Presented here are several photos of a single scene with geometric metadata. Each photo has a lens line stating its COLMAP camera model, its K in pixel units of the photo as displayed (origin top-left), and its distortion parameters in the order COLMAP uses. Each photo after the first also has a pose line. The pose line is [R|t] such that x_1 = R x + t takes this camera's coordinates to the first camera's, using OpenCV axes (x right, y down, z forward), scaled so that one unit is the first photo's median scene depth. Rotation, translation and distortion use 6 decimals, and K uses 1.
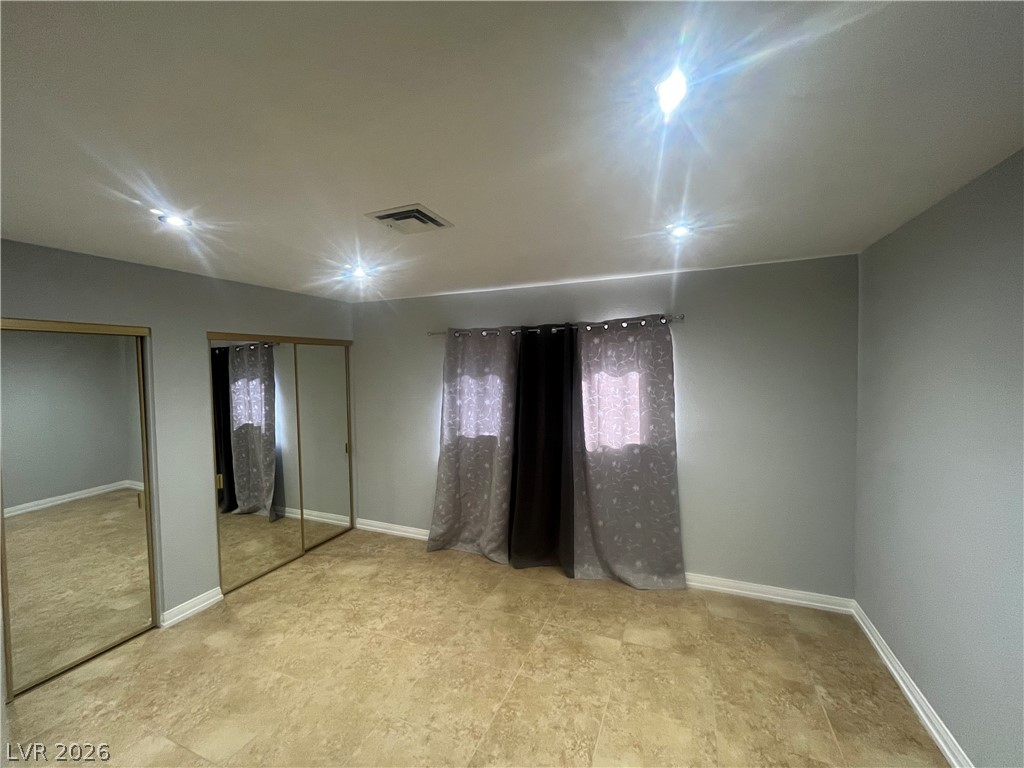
lens RADIAL K [[417.8, 0, 510.4], [0, 417.8, 383.7], [0, 0, 1]] dist [-0.002349, 0.000020]
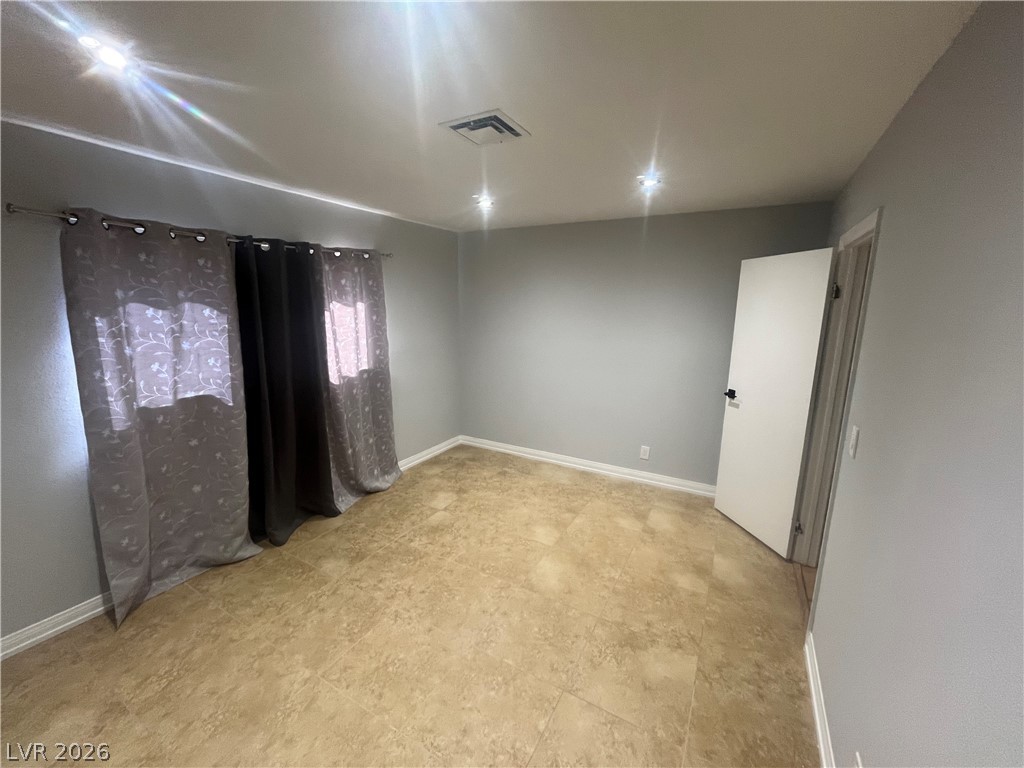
lens RADIAL K [[417.8, 0, 510.4], [0, 417.8, 383.7], [0, 0, 1]] dist [-0.002349, 0.000020]
pose [[0.112867, -0.171132, 0.978762, -0.735831], [0.022956, 0.985243, 0.169617, 0.004987], [-0.993345, 0.003324, 0.115130, 0.500671]]
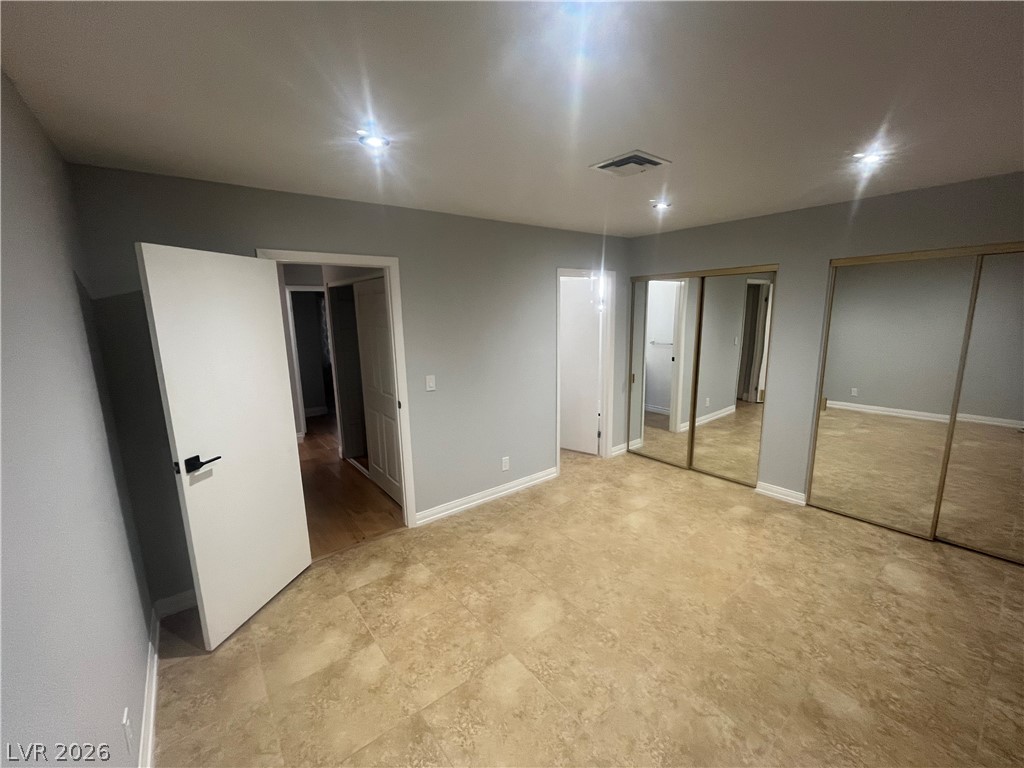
lens RADIAL K [[417.8, 0, 510.4], [0, 417.8, 383.7], [0, 0, 1]] dist [-0.002349, 0.000020]
pose [[-0.481738, 0.180417, -0.857542, 0.566968], [-0.004318, 0.978076, 0.208202, -0.033058], [0.876305, 0.104002, -0.470398, 0.773115]]
